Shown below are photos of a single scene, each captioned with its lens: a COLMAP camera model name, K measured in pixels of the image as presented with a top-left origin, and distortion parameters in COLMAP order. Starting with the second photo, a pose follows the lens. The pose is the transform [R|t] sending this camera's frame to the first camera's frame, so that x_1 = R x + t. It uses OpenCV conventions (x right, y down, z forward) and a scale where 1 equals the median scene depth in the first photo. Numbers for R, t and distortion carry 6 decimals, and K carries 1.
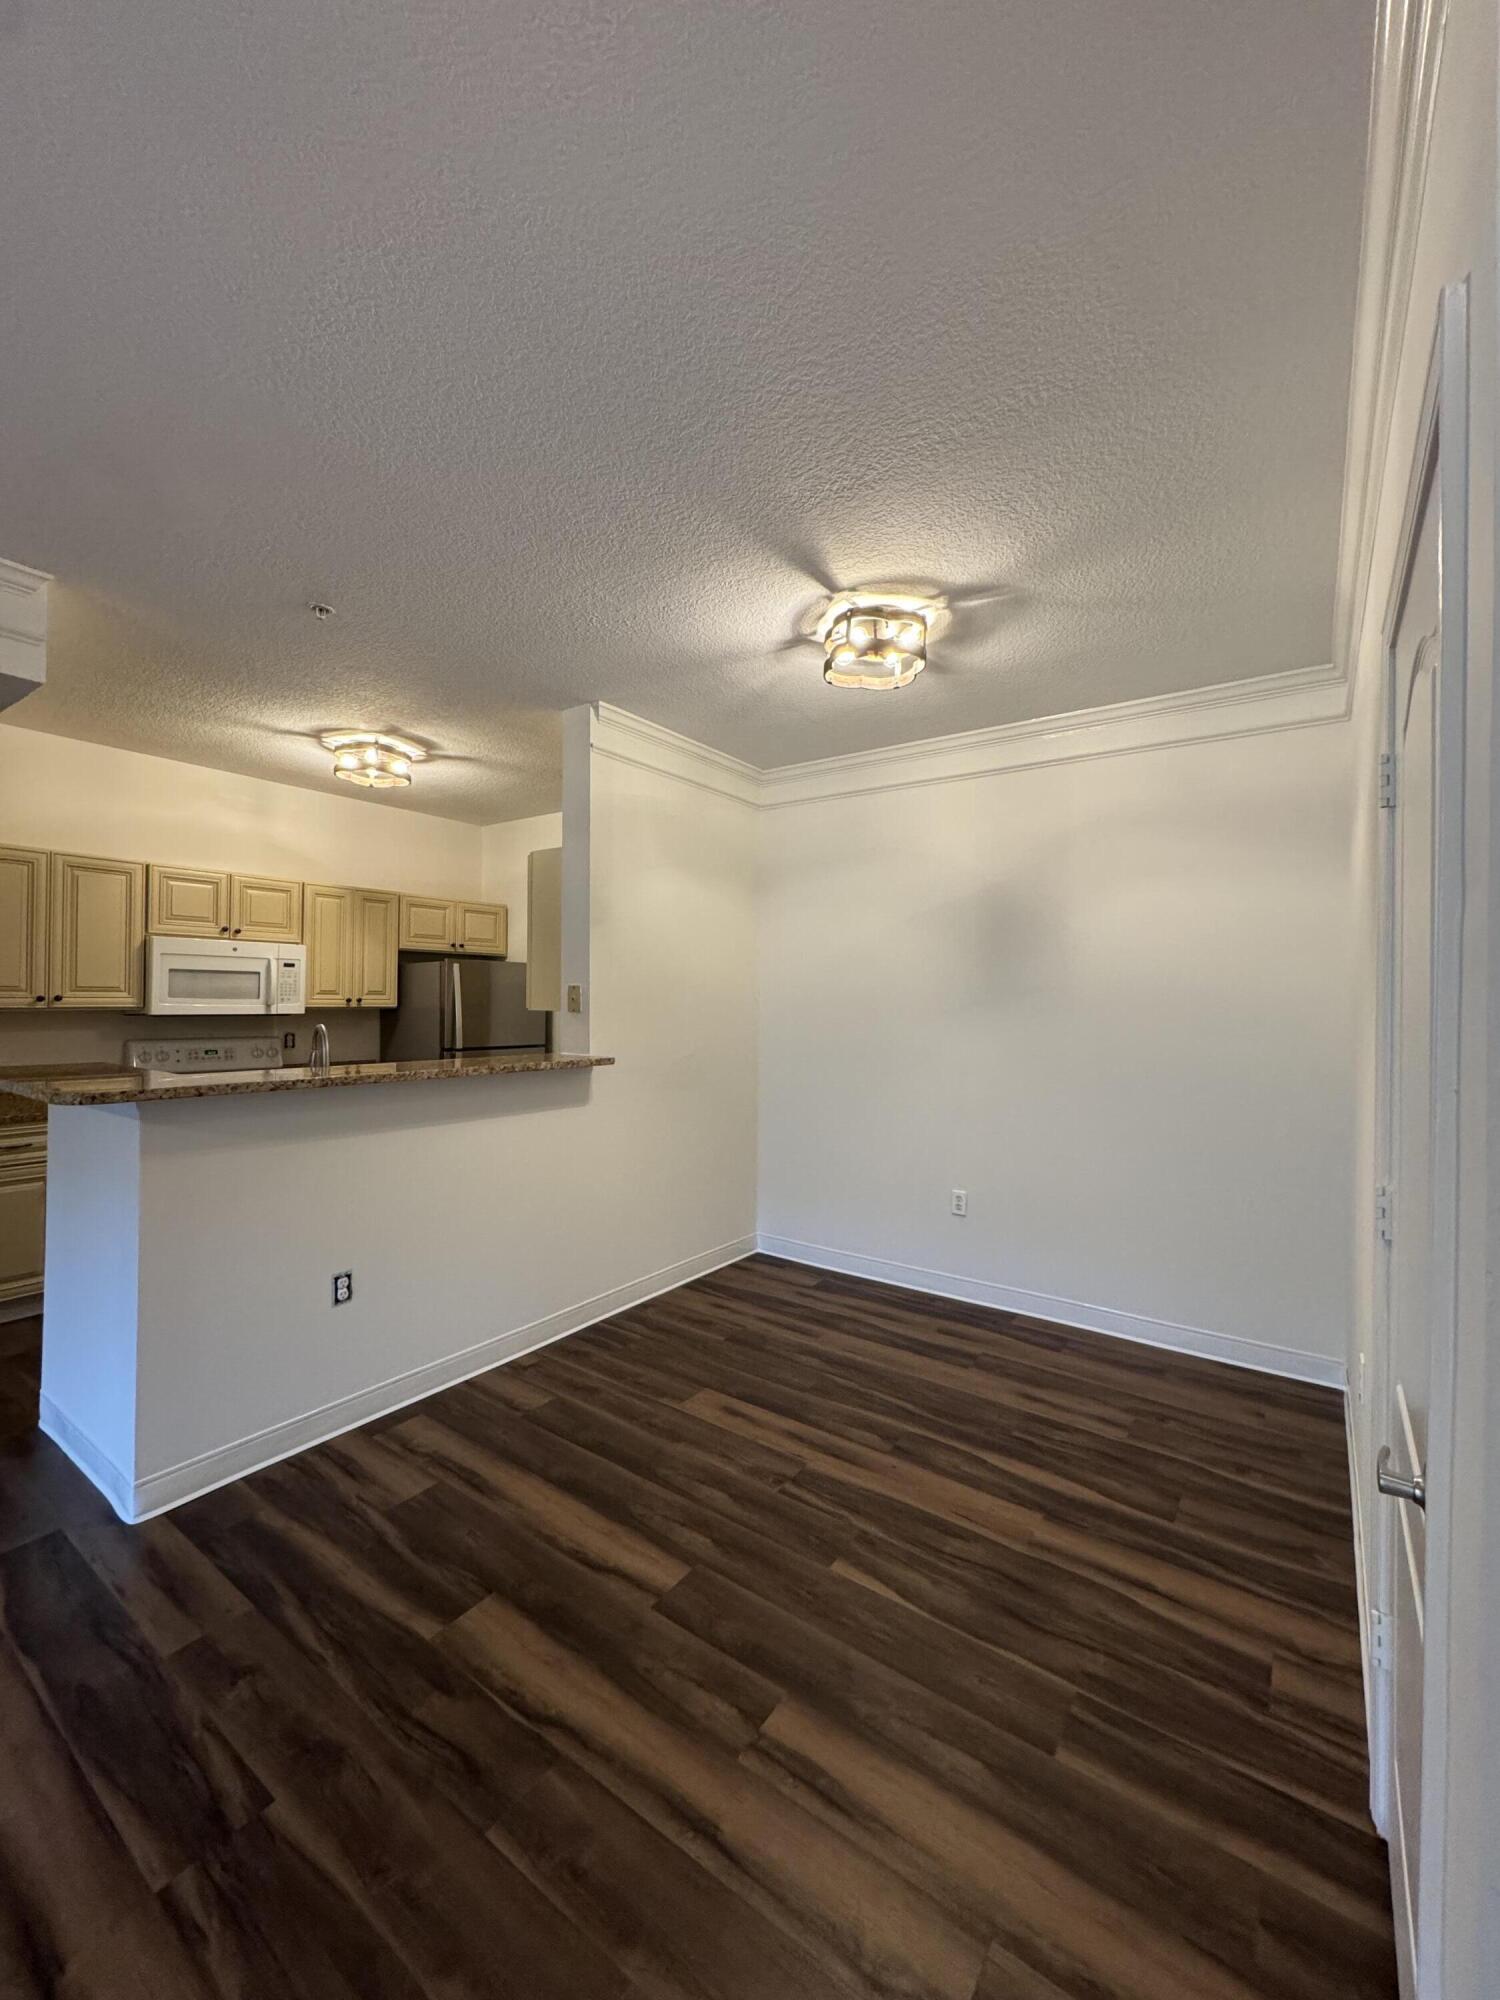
lens RADIAL K [[800.5, 0, 756.9], [0, 800.5, 999.9], [0, 0, 1]] dist [-0.003979, 0.000747]
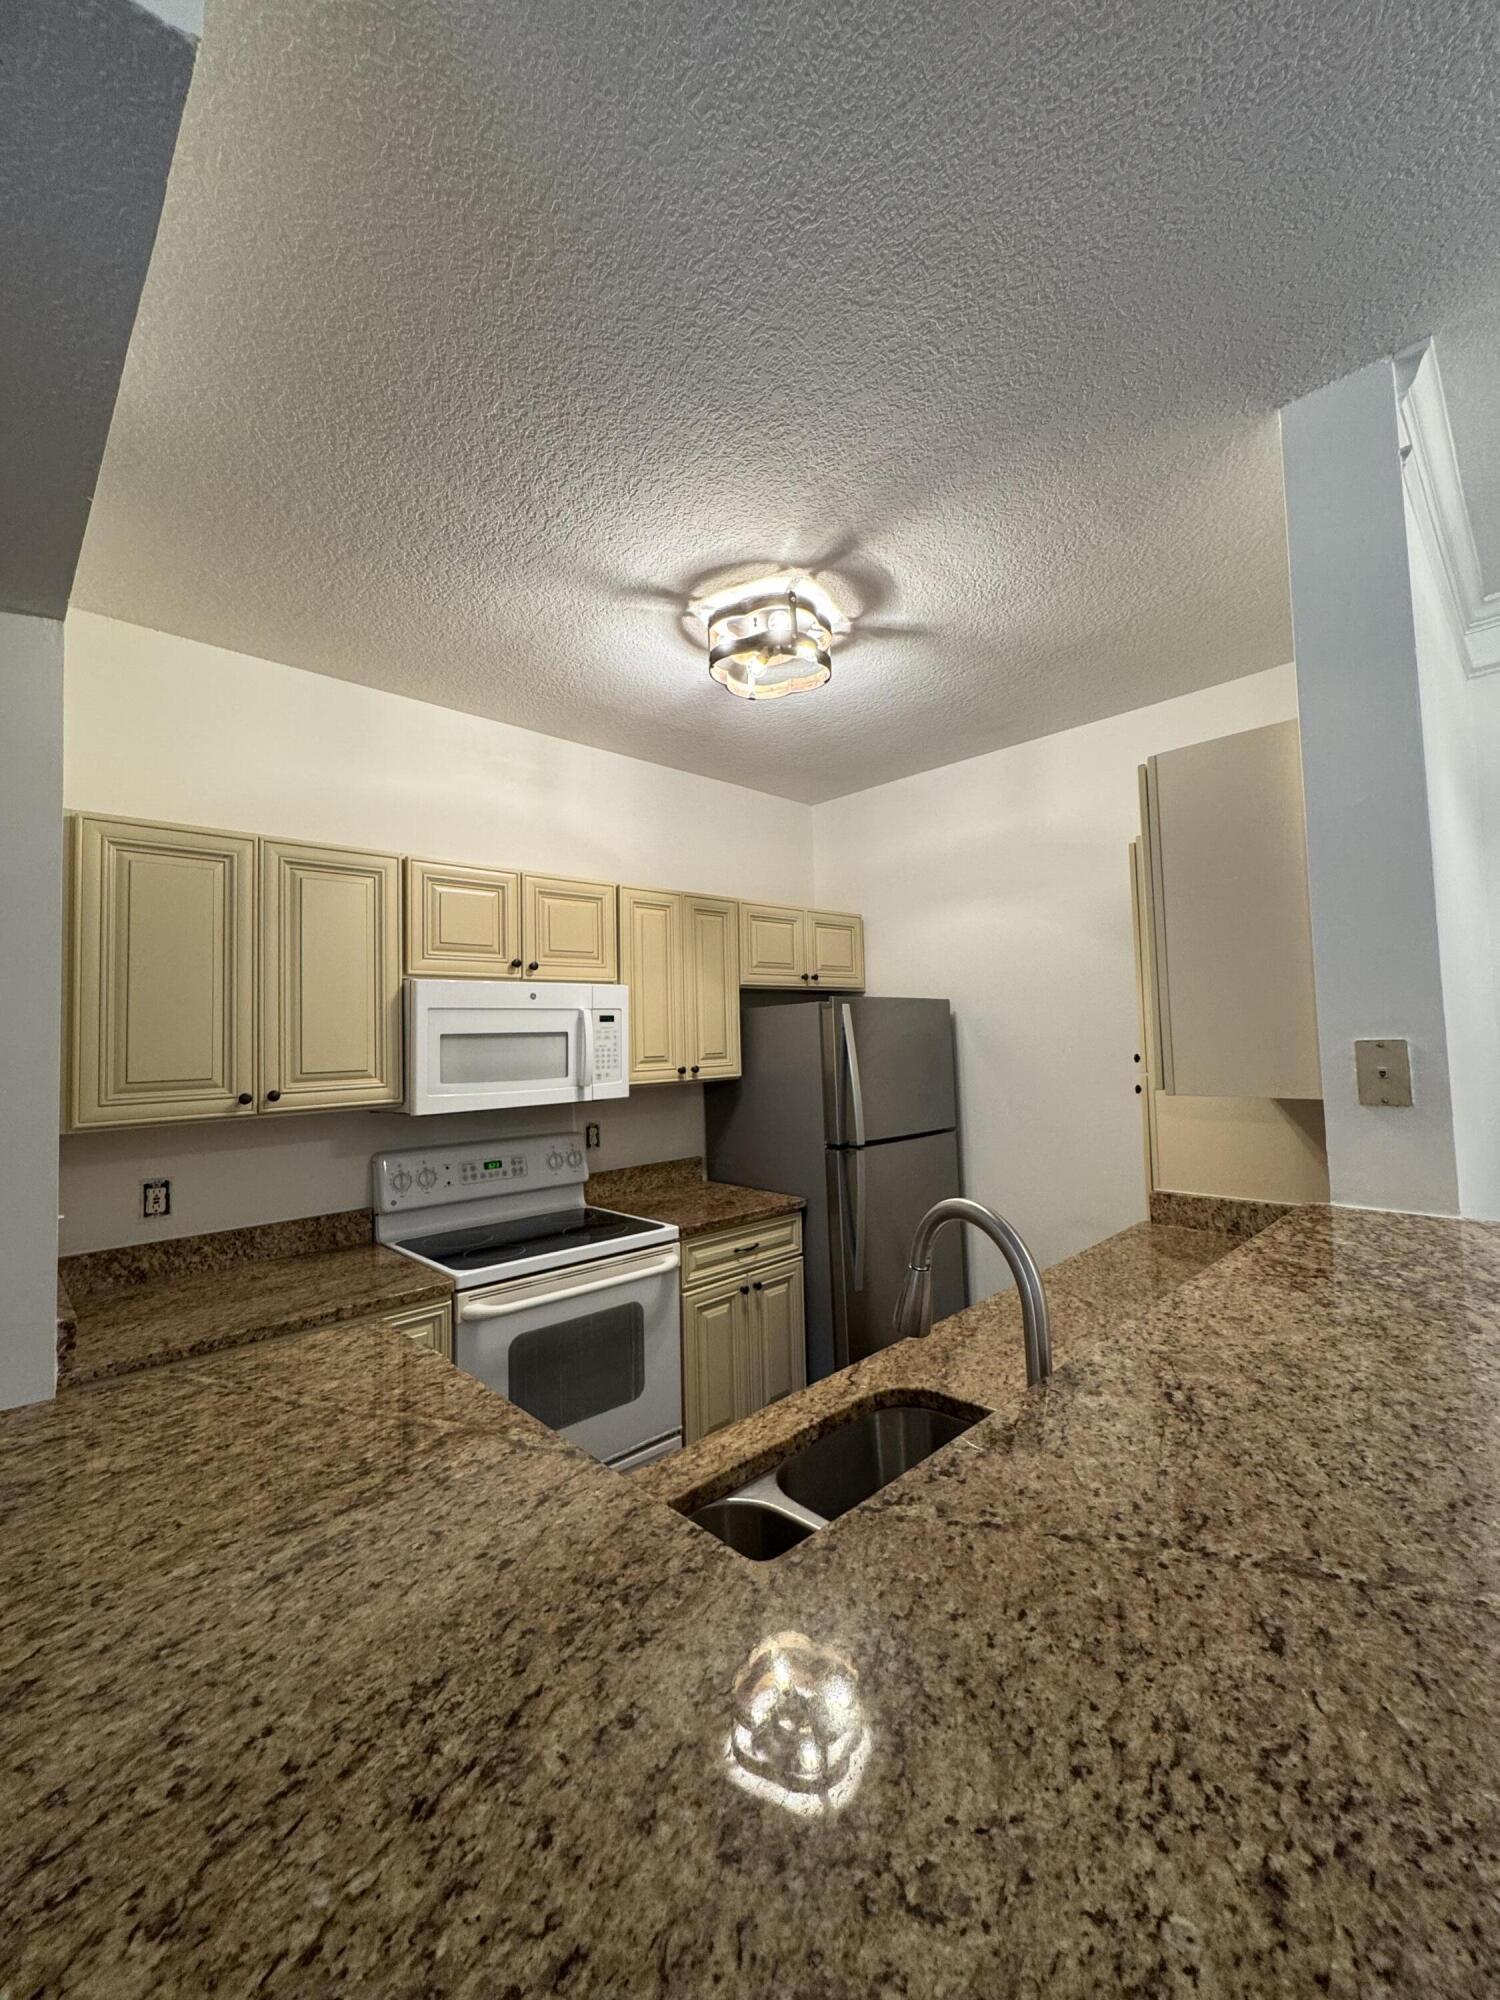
lens RADIAL K [[800.5, 0, 748.1], [0, 800.5, 998.1], [0, 0, 1]] dist [-0.003979, 0.000747]
pose [[0.981162, -0.048317, -0.187045, -0.393752], [0.039656, 0.997973, -0.049773, -0.026498], [0.189071, 0.041418, 0.981090, 0.455601]]
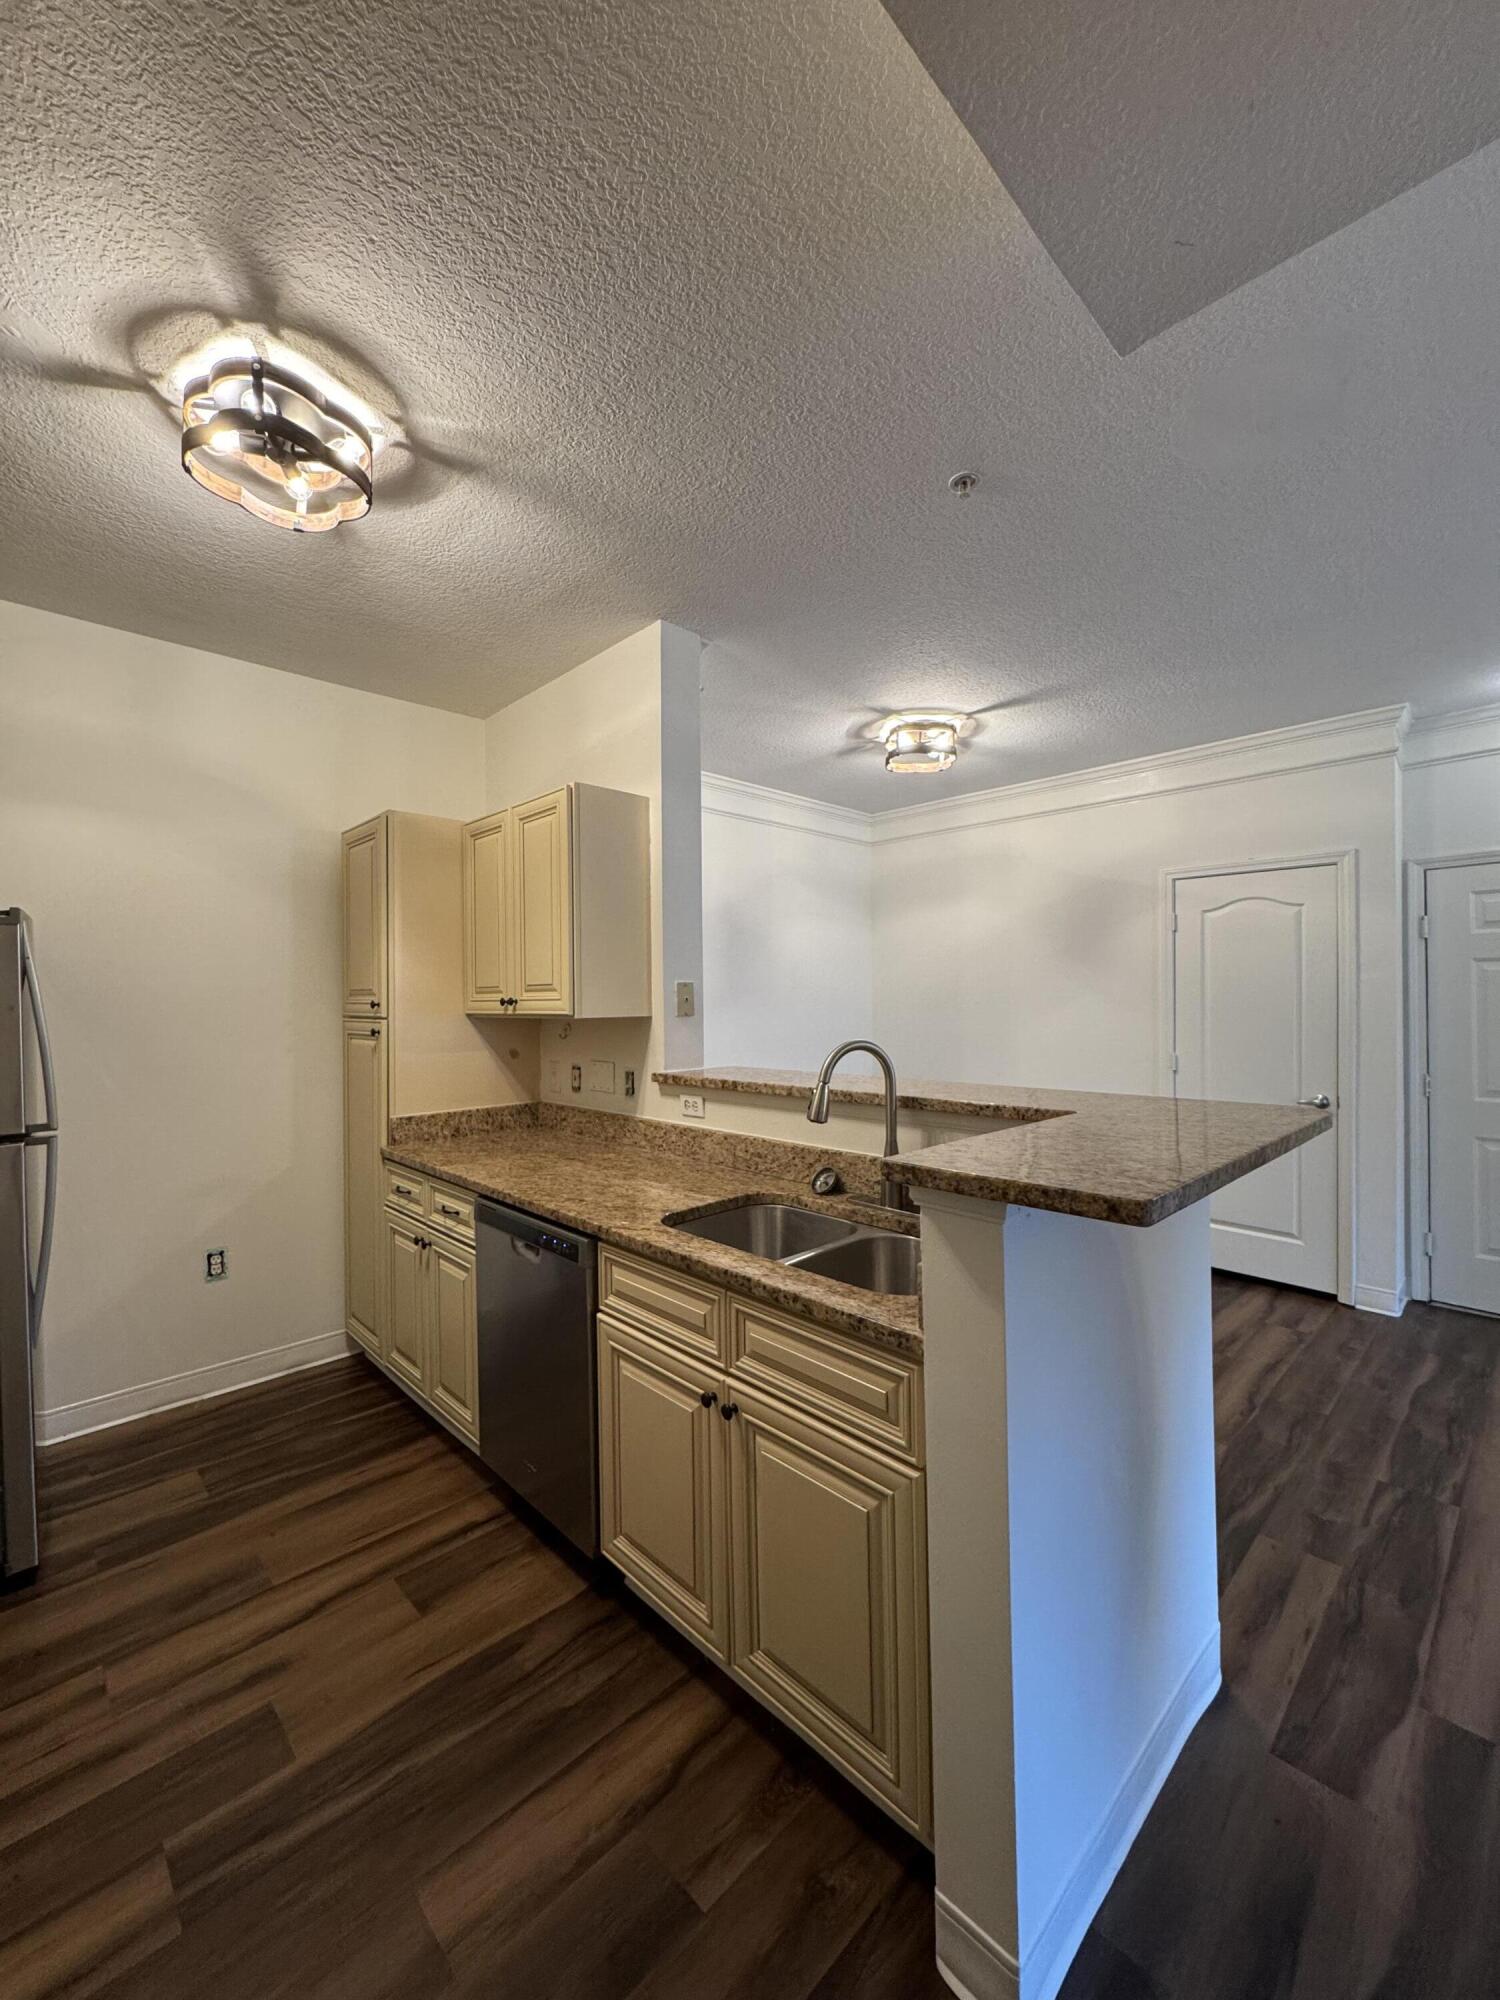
lens RADIAL K [[800.5, 0, 757.7], [0, 800.5, 997.5], [0, 0, 1]] dist [-0.003979, 0.000747]
pose [[0.179096, -0.007944, 0.983799, -0.832251], [0.011824, 0.999913, 0.005921, -0.005683], [-0.983760, 0.010572, 0.179175, 0.664964]]
